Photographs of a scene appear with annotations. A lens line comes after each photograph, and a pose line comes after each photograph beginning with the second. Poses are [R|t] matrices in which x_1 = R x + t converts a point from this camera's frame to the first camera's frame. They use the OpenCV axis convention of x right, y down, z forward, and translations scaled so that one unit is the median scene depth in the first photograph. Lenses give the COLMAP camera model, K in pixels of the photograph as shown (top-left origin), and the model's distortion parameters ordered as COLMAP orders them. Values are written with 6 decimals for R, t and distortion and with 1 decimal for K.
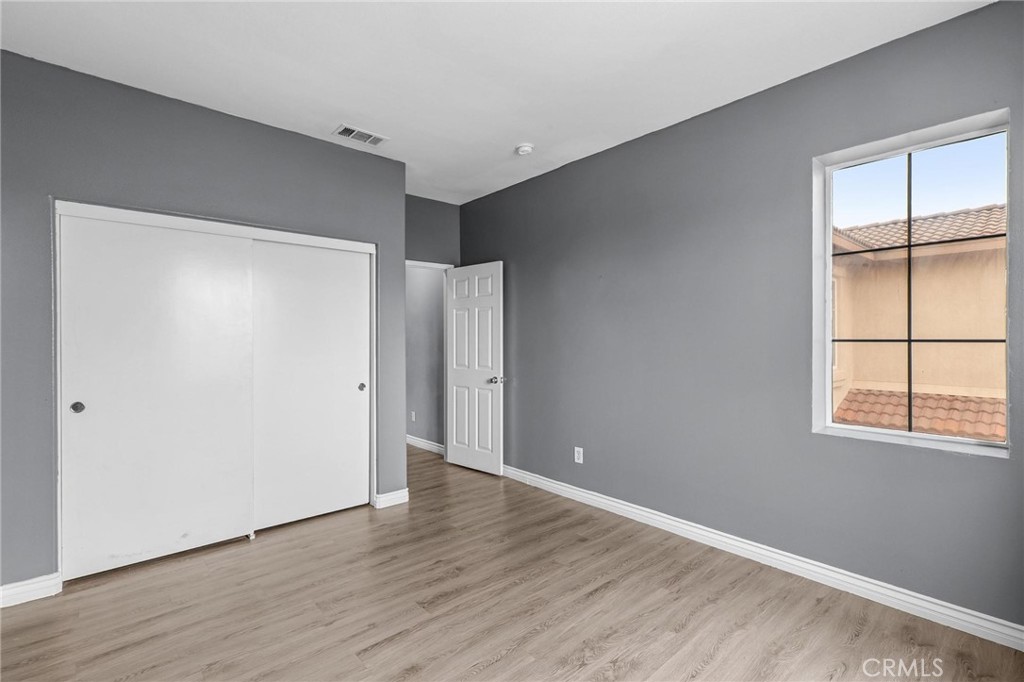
lens RADIAL K [[466.1, 0, 513.7], [0, 466.1, 338.7], [0, 0, 1]] dist [-0.000180, 0.000438]
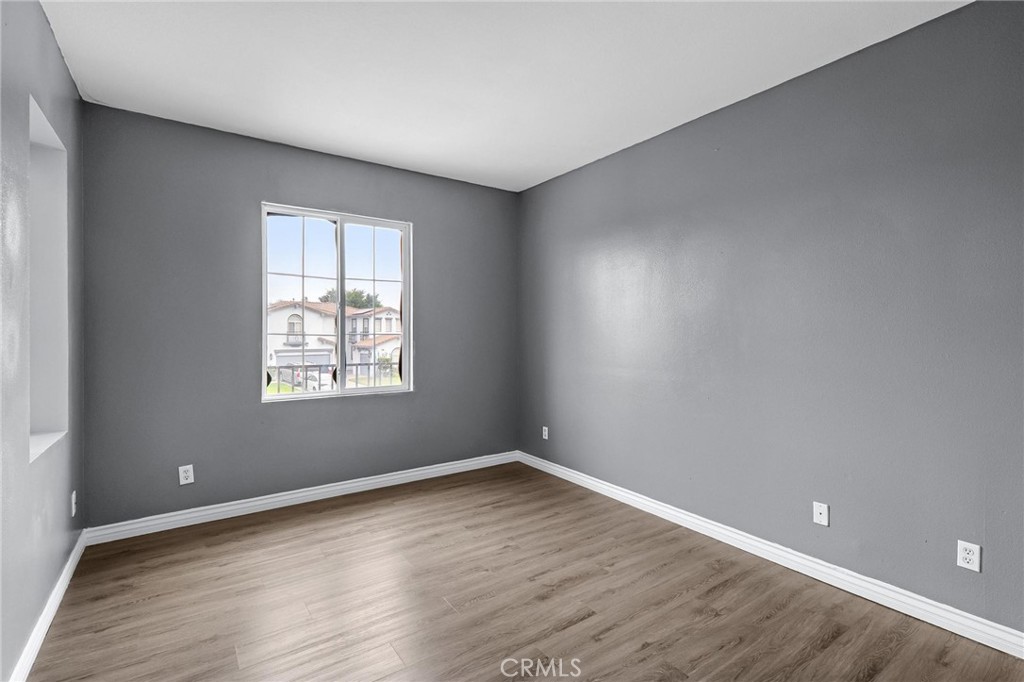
lens RADIAL K [[466.1, 0, 511.2], [0, 466.1, 335.6], [0, 0, 1]] dist [-0.000180, 0.000438]
pose [[-0.993367, -0.000896, 0.114983, -0.255803], [0.000560, 0.999920, 0.012628, -0.010068], [-0.114986, 0.012608, -0.993287, 2.077351]]
